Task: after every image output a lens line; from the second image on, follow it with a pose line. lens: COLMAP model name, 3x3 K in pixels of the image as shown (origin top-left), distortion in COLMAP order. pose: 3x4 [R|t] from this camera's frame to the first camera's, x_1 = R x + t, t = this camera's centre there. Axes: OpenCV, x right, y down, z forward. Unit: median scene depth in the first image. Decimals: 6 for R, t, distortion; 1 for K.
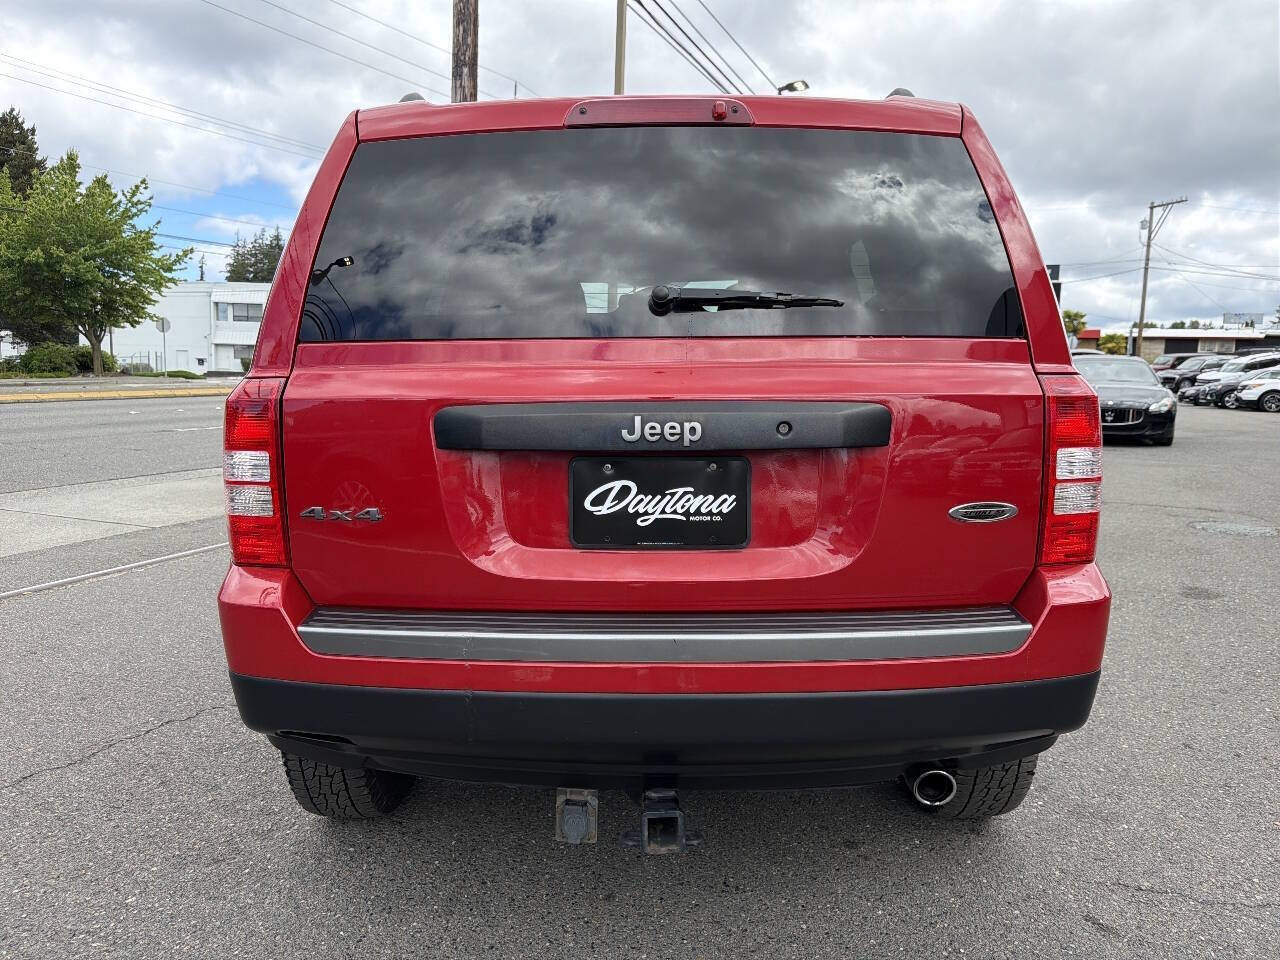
lens RADIAL K [[922.7, 0, 628.9], [0, 922.7, 482.7], [0, 0, 1]] dist [0.006755, -0.013925]
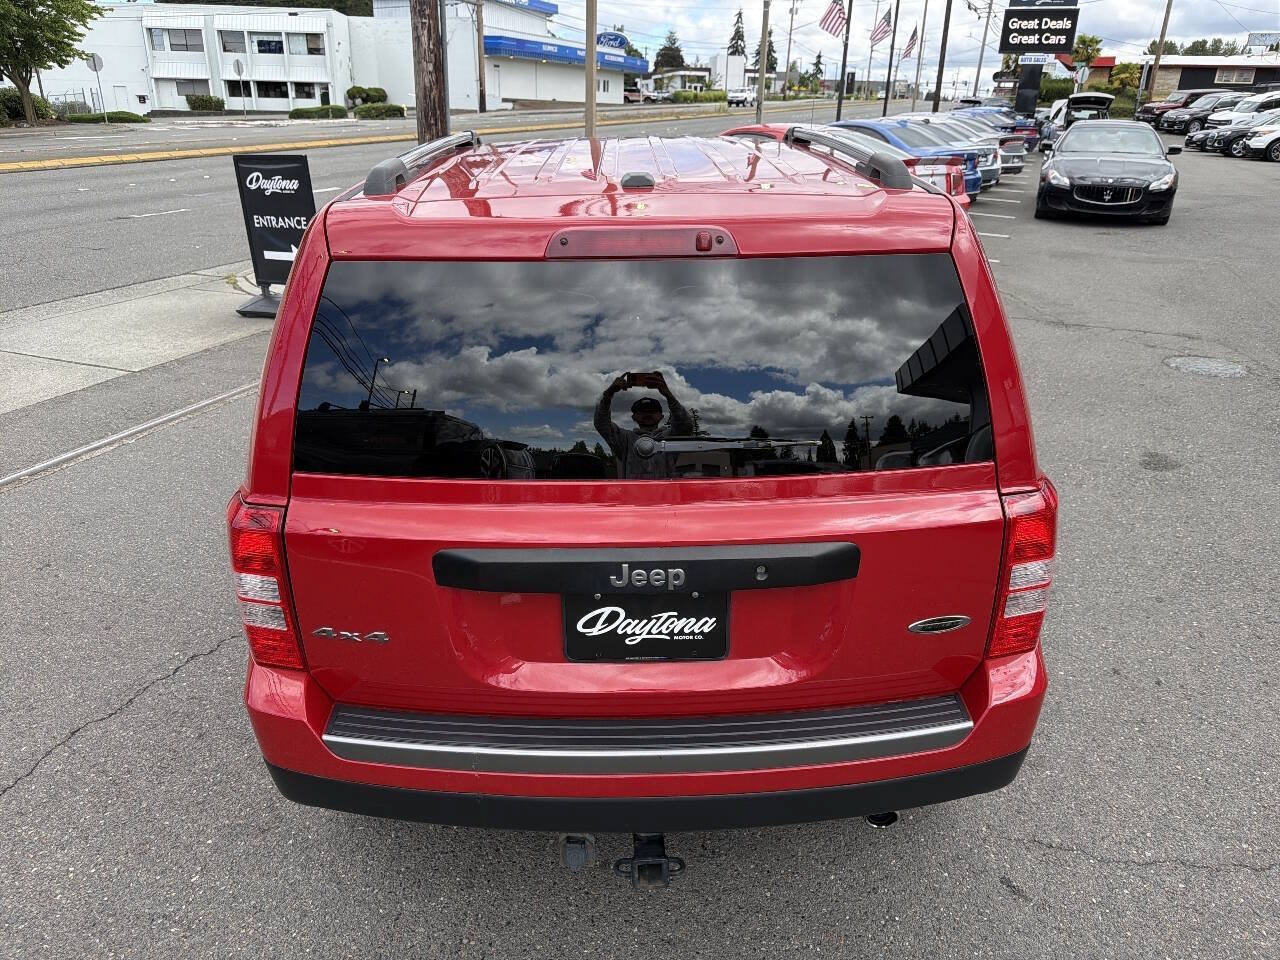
lens RADIAL K [[922.7, 0, 639.0], [0, 922.7, 488.0], [0, 0, 1]] dist [0.006755, -0.013925]
pose [[0.999546, -0.016504, 0.025207, 0.000134], [0.008828, 0.960337, 0.278704, -0.335465], [-0.028807, -0.278355, 0.960046, 0.000236]]
